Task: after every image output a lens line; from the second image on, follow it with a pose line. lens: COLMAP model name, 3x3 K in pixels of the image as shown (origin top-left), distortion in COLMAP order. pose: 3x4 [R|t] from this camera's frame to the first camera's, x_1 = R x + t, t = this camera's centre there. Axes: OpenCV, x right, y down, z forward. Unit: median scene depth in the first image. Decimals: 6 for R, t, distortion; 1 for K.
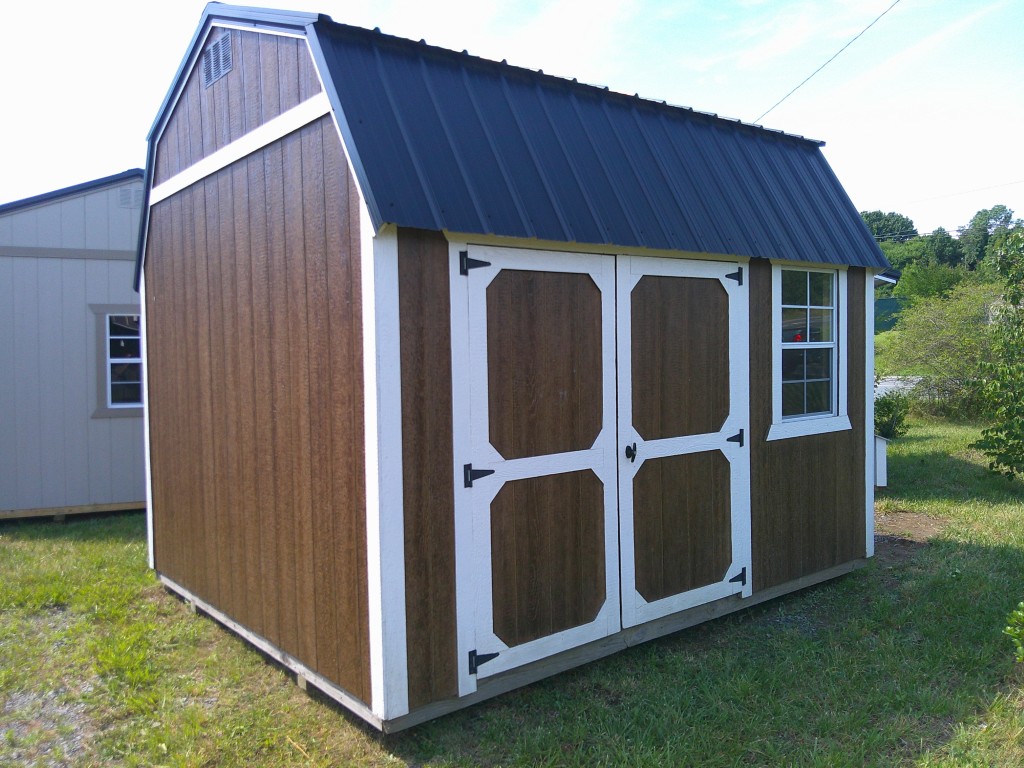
lens RADIAL K [[805.5, 0, 509.9], [0, 805.5, 387.0], [0, 0, 1]] dist [0.017552, -0.111216]
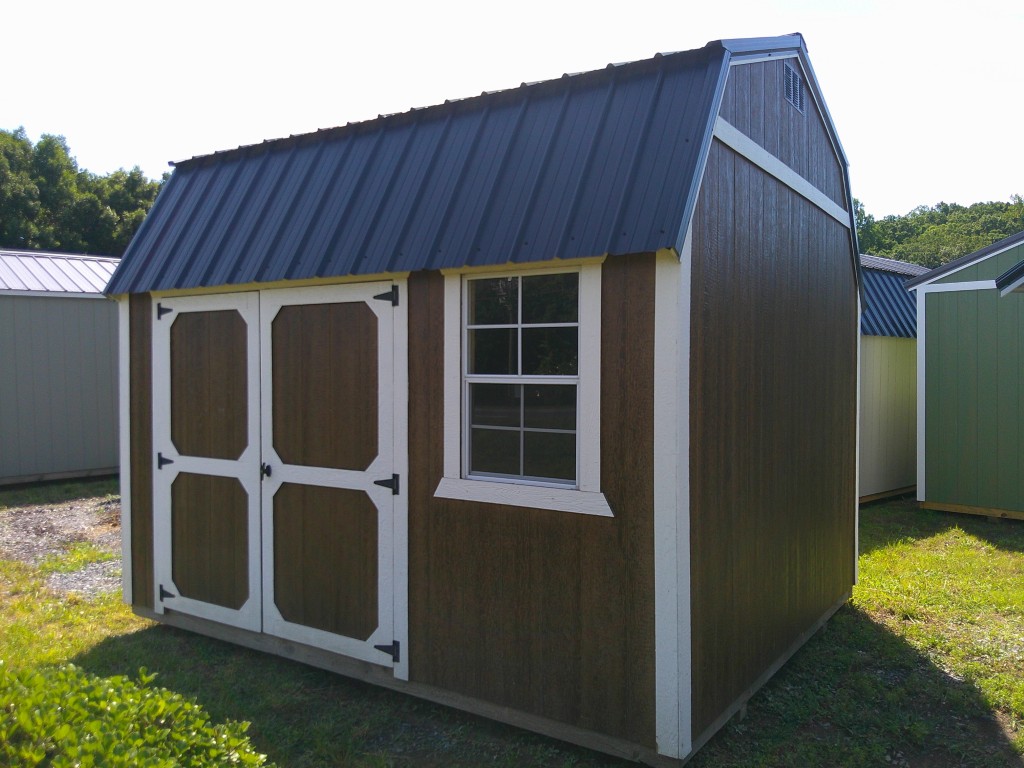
lens RADIAL K [[805.5, 0, 518.4], [0, 805.5, 383.7], [0, 0, 1]] dist [0.017552, -0.111216]
pose [[0.352324, 0.030224, -0.935390, 1.217756], [-0.067021, 0.997727, 0.006994, -0.062597], [0.933475, 0.060227, 0.353549, 0.883478]]
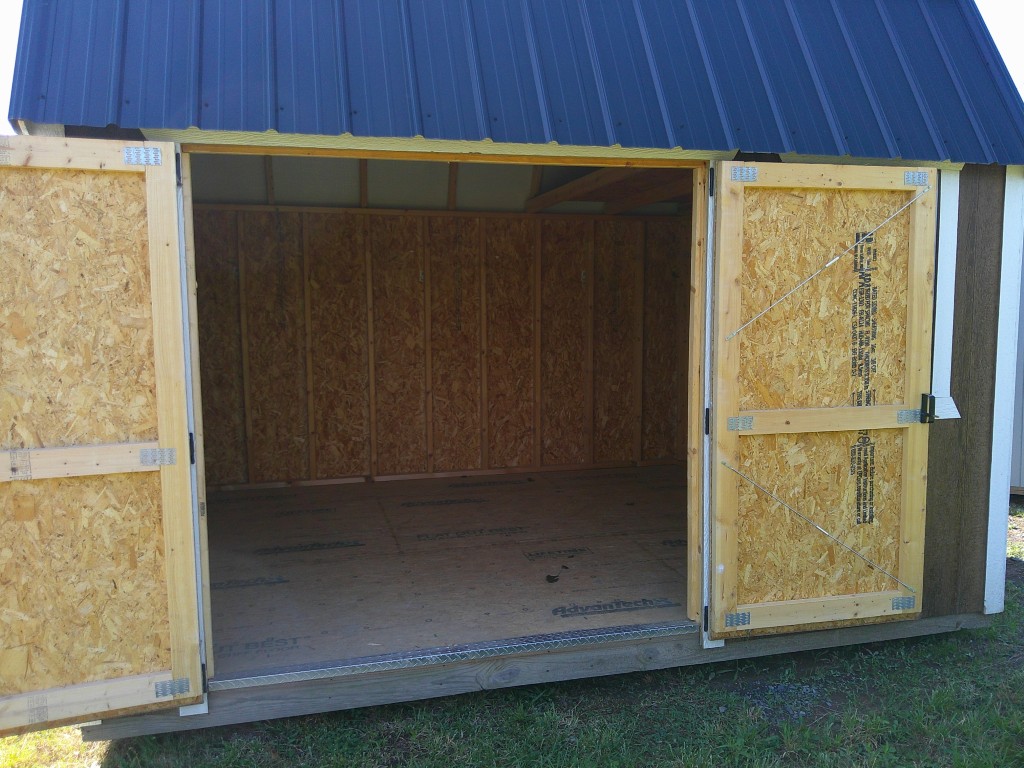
lens RADIAL K [[805.5, 0, 548.5], [0, 805.5, 402.4], [0, 0, 1]] dist [0.017552, -0.111216]
pose [[0.916798, 0.070731, -0.393037, 0.108942], [-0.031684, 0.993970, 0.104971, -0.005490], [0.398092, -0.083785, 0.913511, 0.081977]]
